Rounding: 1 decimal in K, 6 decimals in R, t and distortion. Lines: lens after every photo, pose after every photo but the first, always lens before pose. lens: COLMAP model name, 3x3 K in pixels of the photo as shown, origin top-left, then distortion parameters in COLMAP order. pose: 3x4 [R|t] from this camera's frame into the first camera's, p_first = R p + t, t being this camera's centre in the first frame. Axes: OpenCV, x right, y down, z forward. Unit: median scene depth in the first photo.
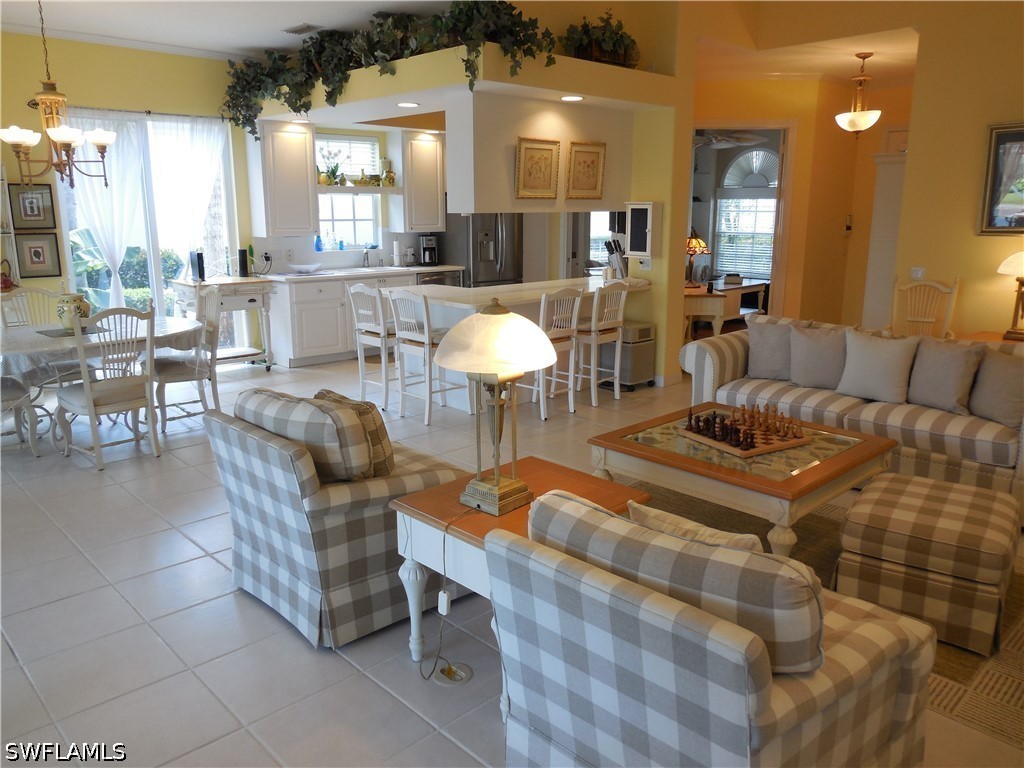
lens RADIAL K [[771.8, 0, 510.9], [0, 771.8, 383.4], [0, 0, 1]] dist [-0.018504, 0.007206]
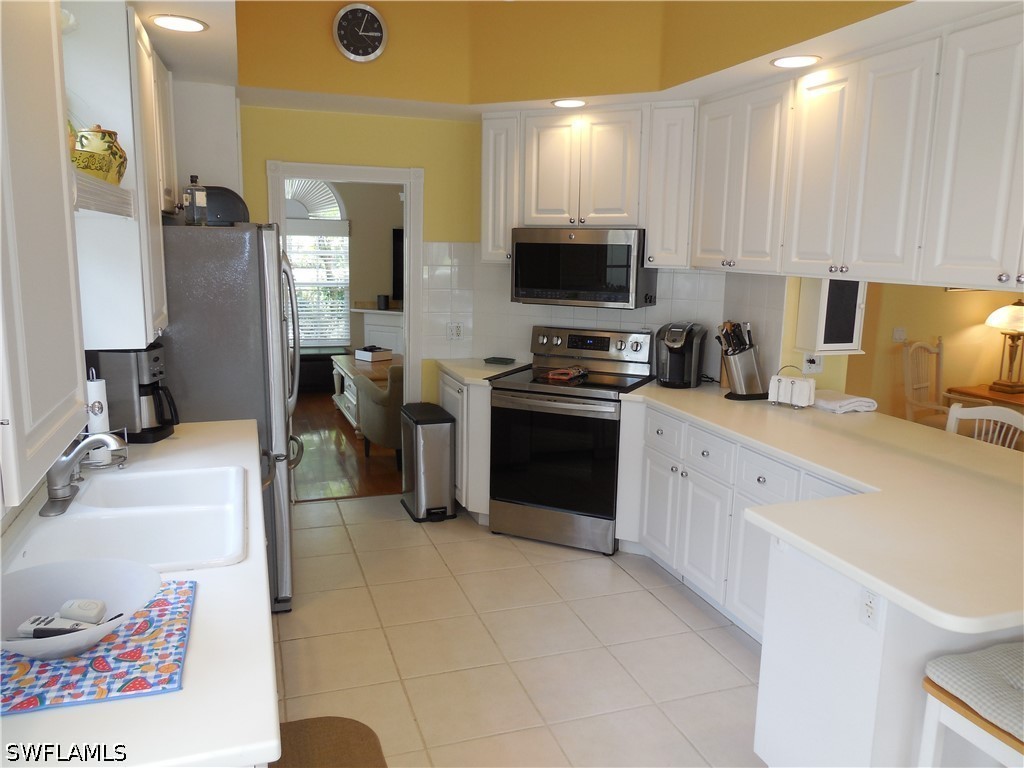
lens RADIAL K [[771.8, 0, 510.9], [0, 771.8, 383.4], [0, 0, 1]] dist [-0.018504, 0.007206]
pose [[0.412319, -0.156322, 0.897528, -0.350420], [0.185611, 0.978920, 0.085229, -0.184621], [-0.891931, 0.131449, 0.432643, 0.763640]]
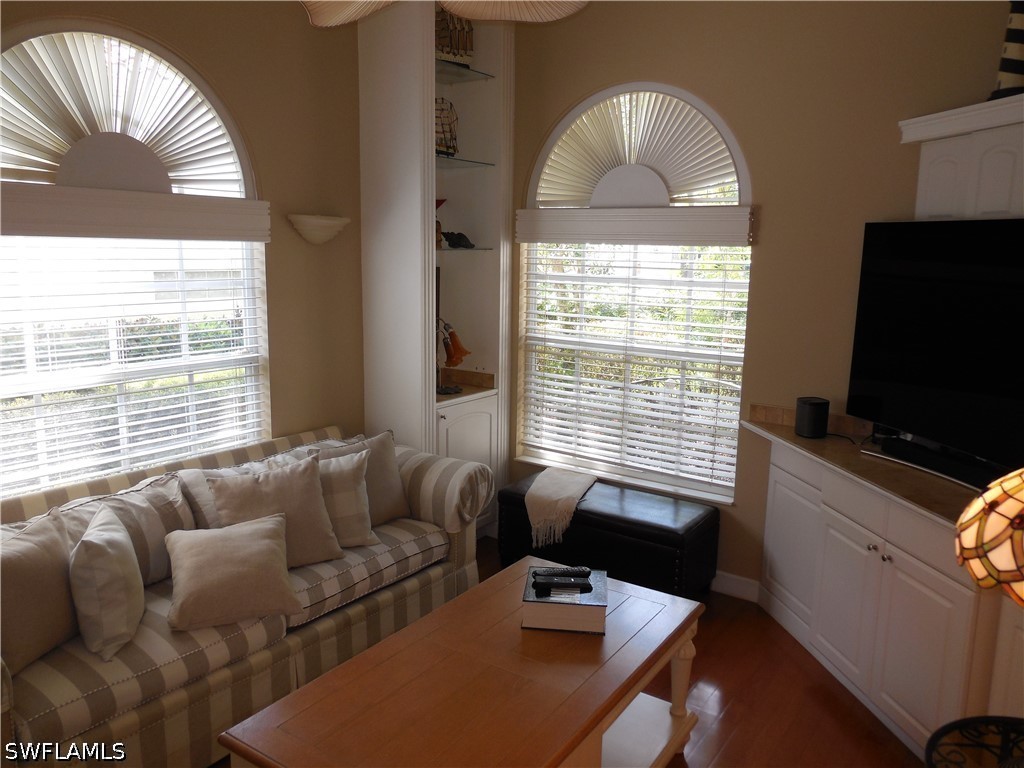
lens RADIAL K [[771.8, 0, 510.9], [0, 771.8, 383.4], [0, 0, 1]] dist [-0.018504, 0.007206]
pose [[0.981458, -0.021117, 0.190513, 0.292873], [0.031320, 0.998222, -0.050704, -0.236424], [-0.189104, 0.055731, 0.980374, 0.991372]]
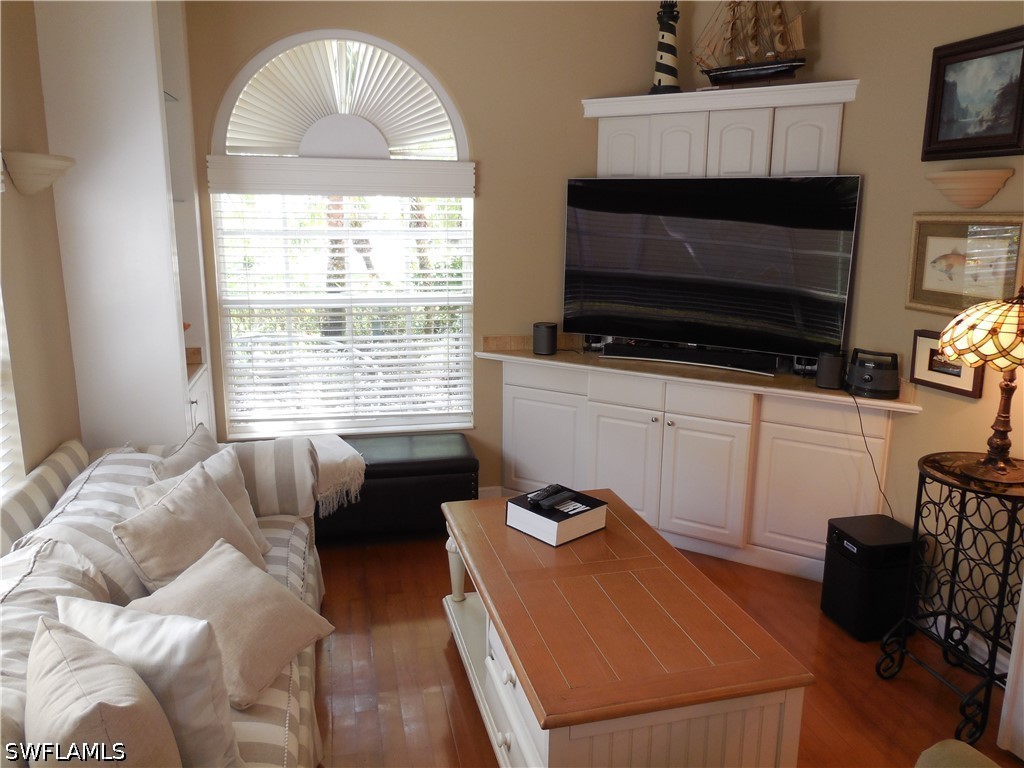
lens RADIAL K [[771.8, 0, 510.9], [0, 771.8, 383.4], [0, 0, 1]] dist [-0.018504, 0.007206]
pose [[0.510917, -0.180224, 0.840526, 0.098790], [0.187783, 0.977560, 0.095463, -0.256656], [-0.838869, 0.109063, 0.533295, 1.110026]]
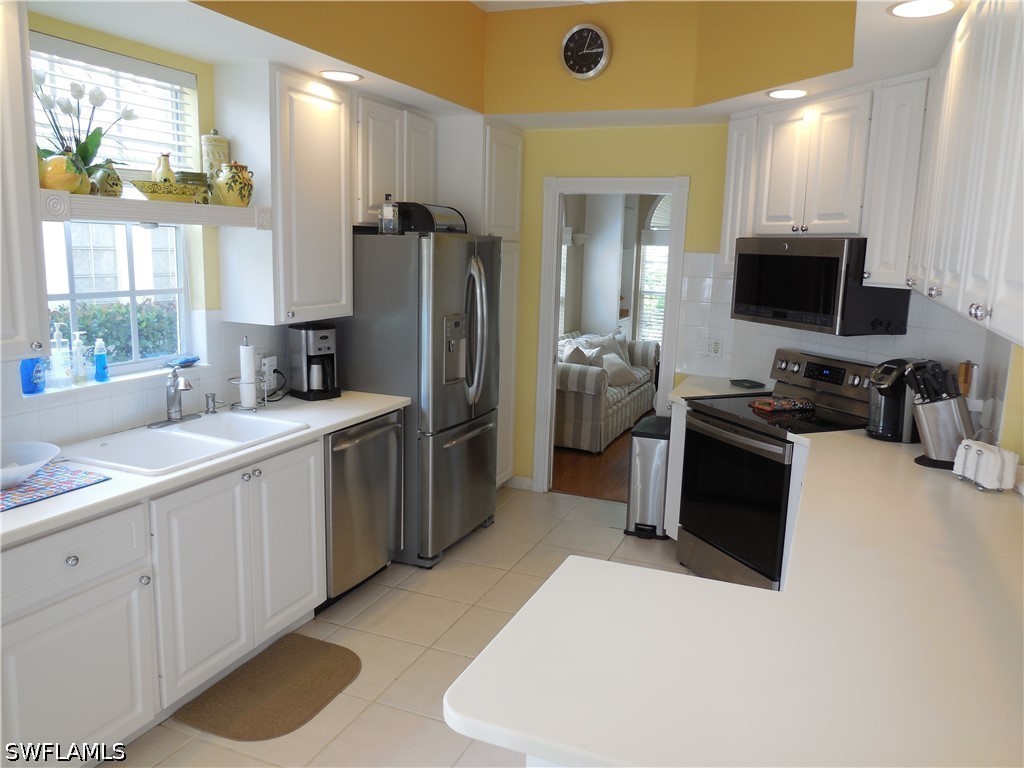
lens RADIAL K [[771.8, 0, 510.9], [0, 771.8, 383.4], [0, 0, 1]] dist [-0.018504, 0.007206]
pose [[0.913337, -0.047365, 0.404441, -0.191234], [0.064176, 0.997543, -0.028103, -0.150027], [-0.402116, 0.051623, 0.914132, 0.606773]]
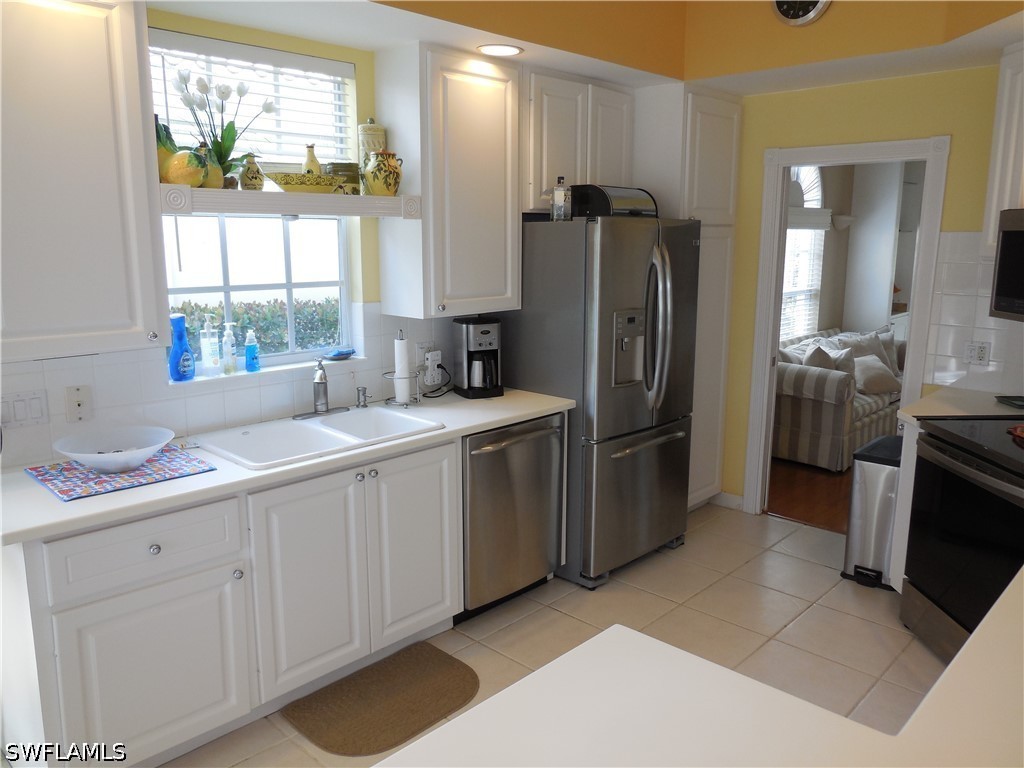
lens RADIAL K [[771.8, 0, 510.9], [0, 771.8, 383.4], [0, 0, 1]] dist [-0.018504, 0.007206]
pose [[0.998782, -0.009730, 0.048364, -0.116701], [0.011371, 0.999365, -0.033766, -0.153490], [-0.048005, 0.034274, 0.998259, 0.635205]]
